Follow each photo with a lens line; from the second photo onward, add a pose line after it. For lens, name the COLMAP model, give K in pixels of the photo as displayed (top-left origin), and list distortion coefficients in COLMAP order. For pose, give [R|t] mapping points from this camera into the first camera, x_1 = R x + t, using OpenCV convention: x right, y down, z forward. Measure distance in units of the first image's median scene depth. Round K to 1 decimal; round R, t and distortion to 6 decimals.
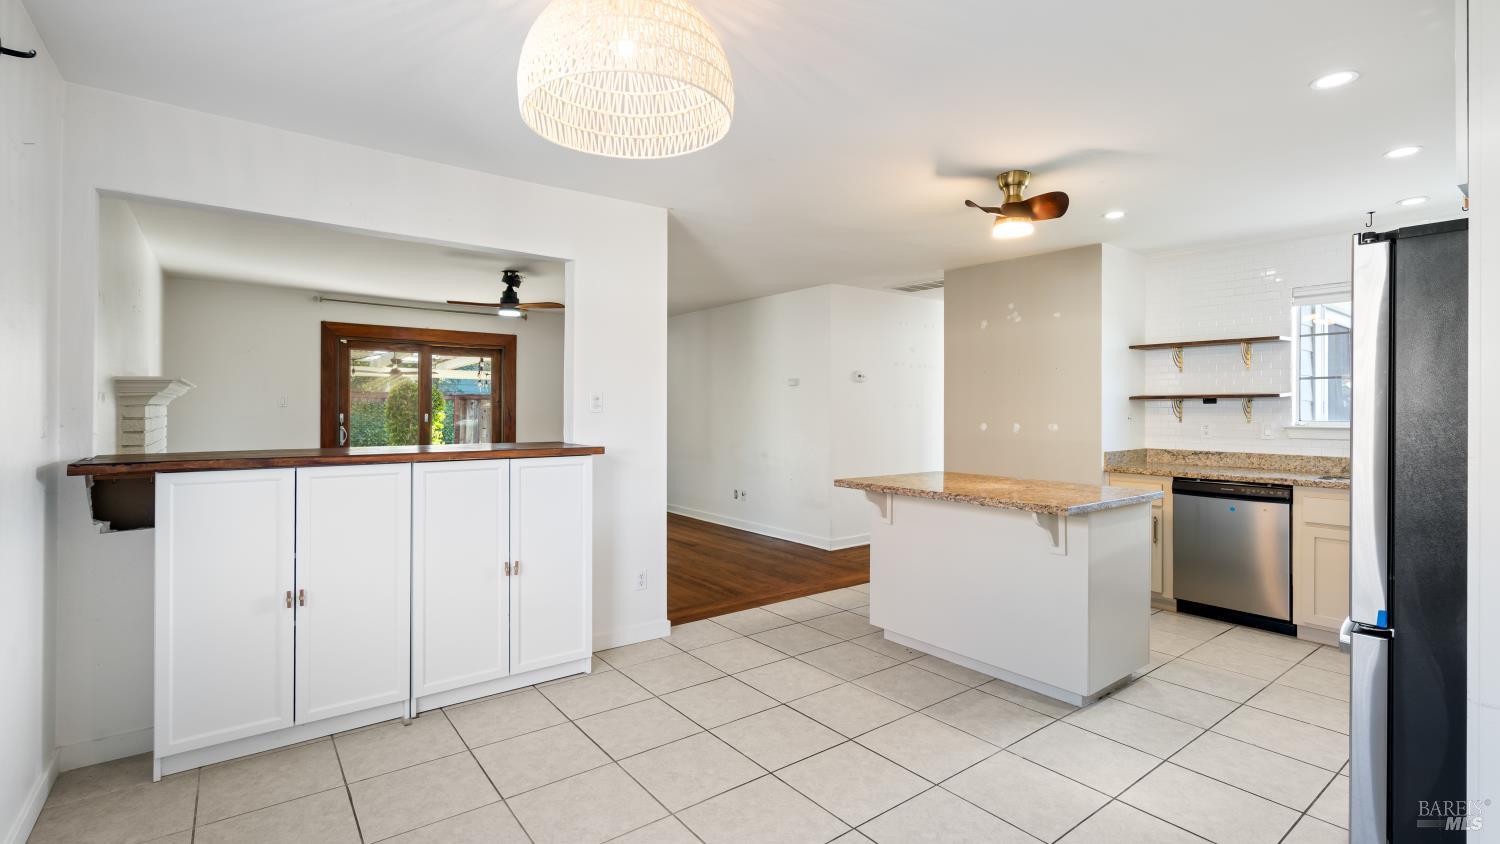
lens RADIAL K [[677.0, 0, 746.1], [0, 677.0, 421.9], [0, 0, 1]] dist [-0.005940, 0.000200]
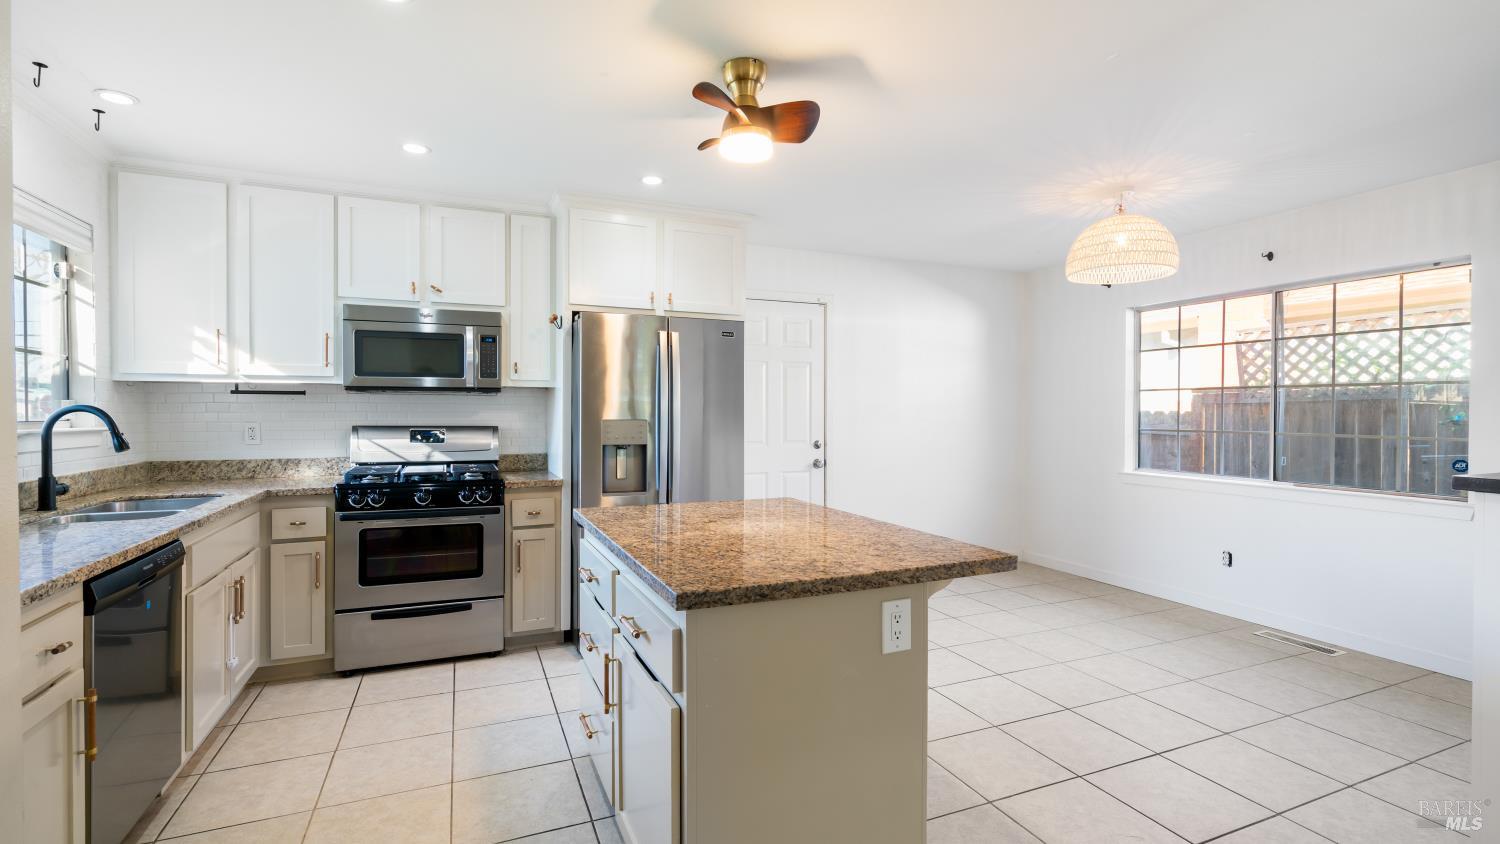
lens RADIAL K [[677.0, 0, 746.1], [0, 677.0, 421.9], [0, 0, 1]] dist [-0.005940, 0.000200]
pose [[-0.969912, -0.012601, 0.243129, 0.161270], [-0.005701, 0.999561, 0.029060, -0.016919], [-0.243389, 0.026799, -0.969559, 1.186645]]
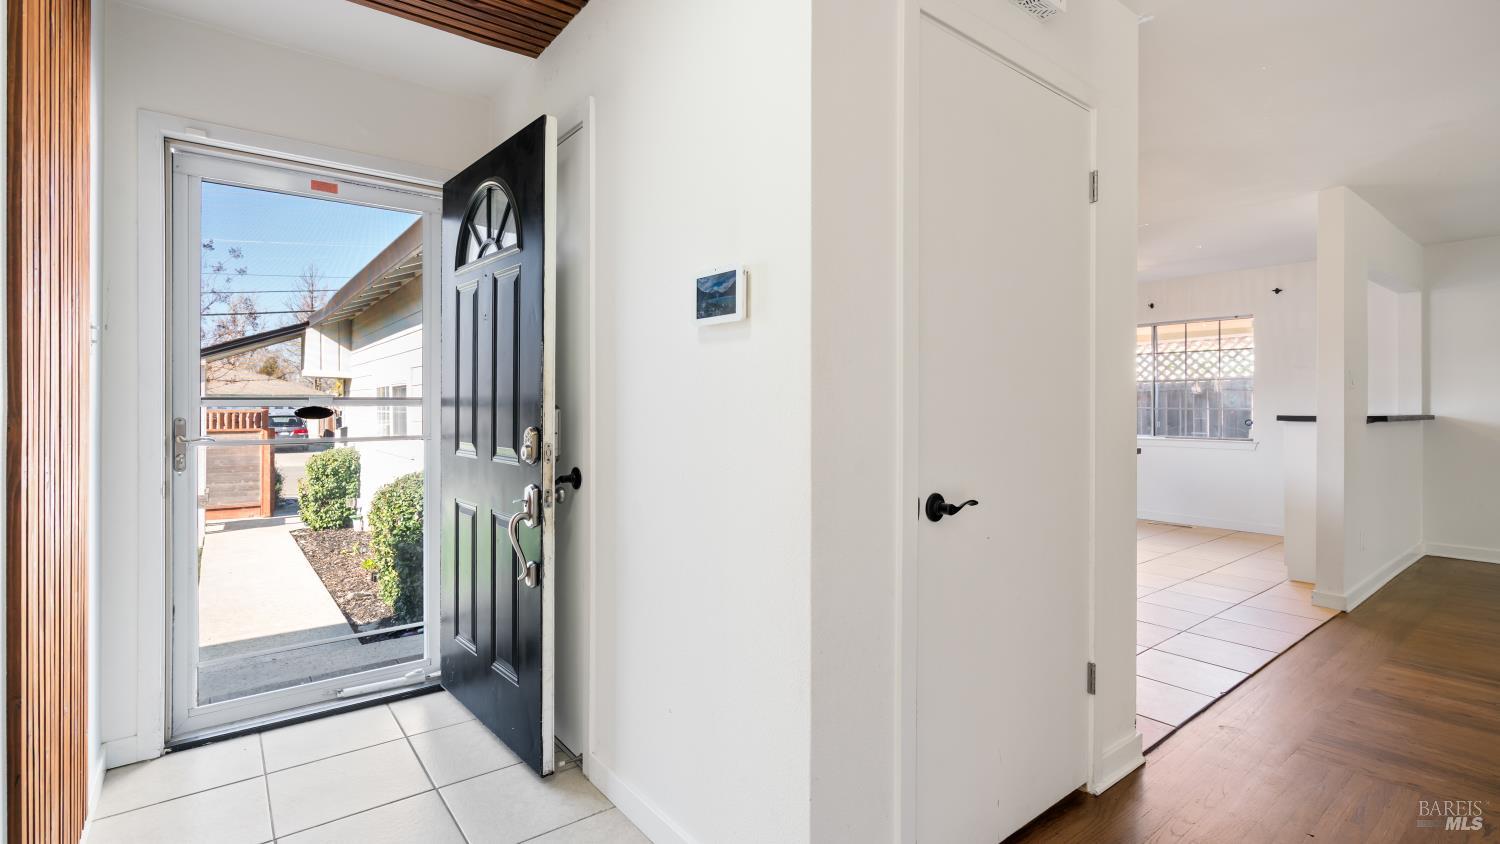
lens RADIAL K [[688.5, 0, 745.1], [0, 688.5, 406.5], [0, 0, 1]] dist [0.000540, 0.000824]
pose [[-0.999863, -0.011050, -0.012358, 0.625925], [-0.011195, 0.999868, 0.011751, 0.008326], [0.012227, 0.011888, -0.999855, 1.682055]]
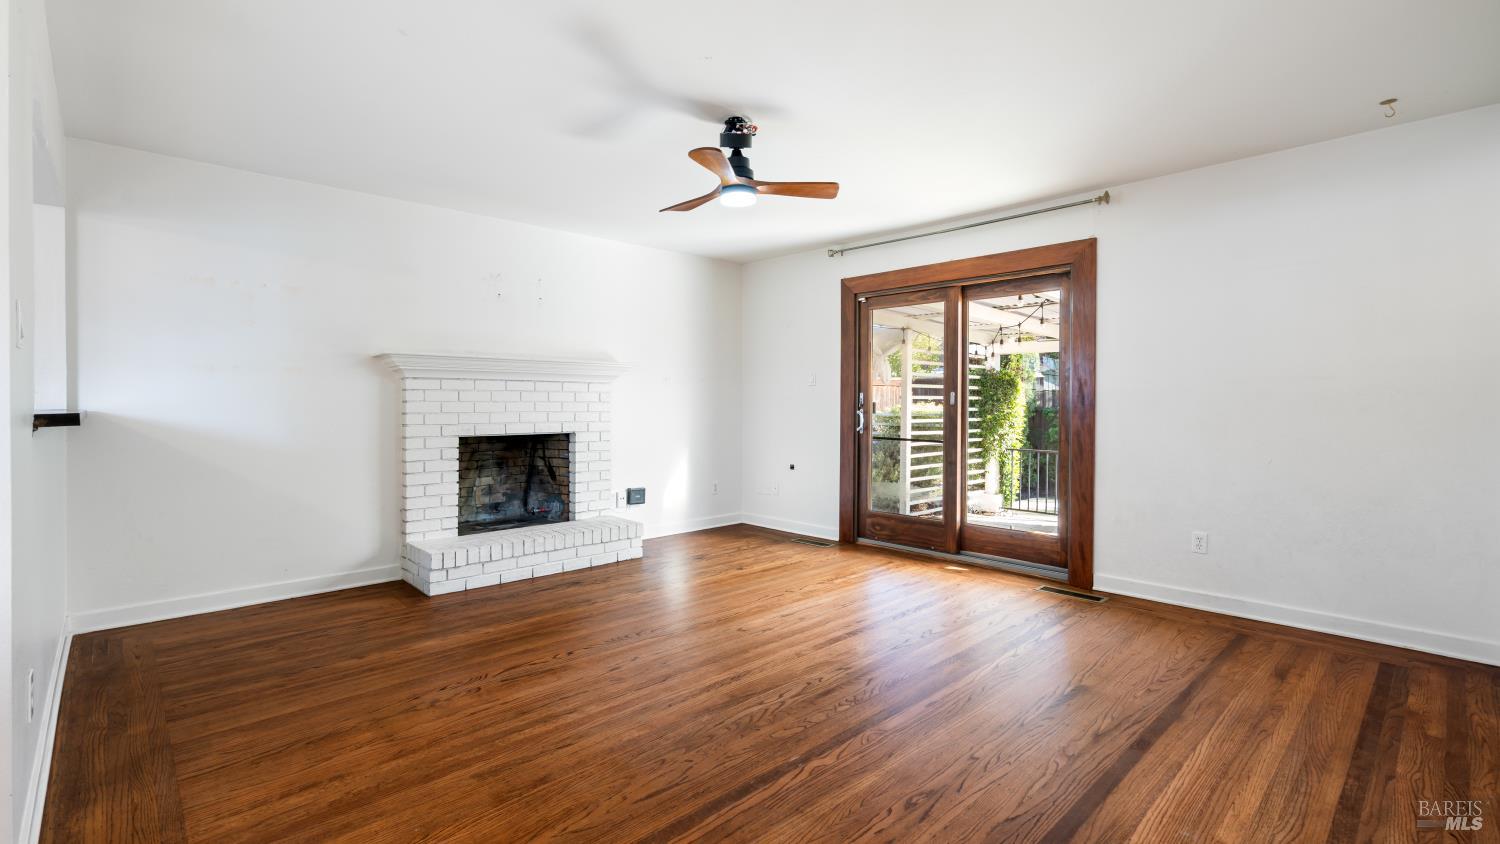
lens RADIAL K [[677.0, 0, 746.1], [0, 677.0, 421.9], [0, 0, 1]] dist [-0.005940, 0.000200]
pose [[0.114283, 0.020363, -0.993239, 0.252853], [-0.013900, 0.999725, 0.018897, 0.013087], [0.993351, 0.011646, 0.114535, 1.157269]]
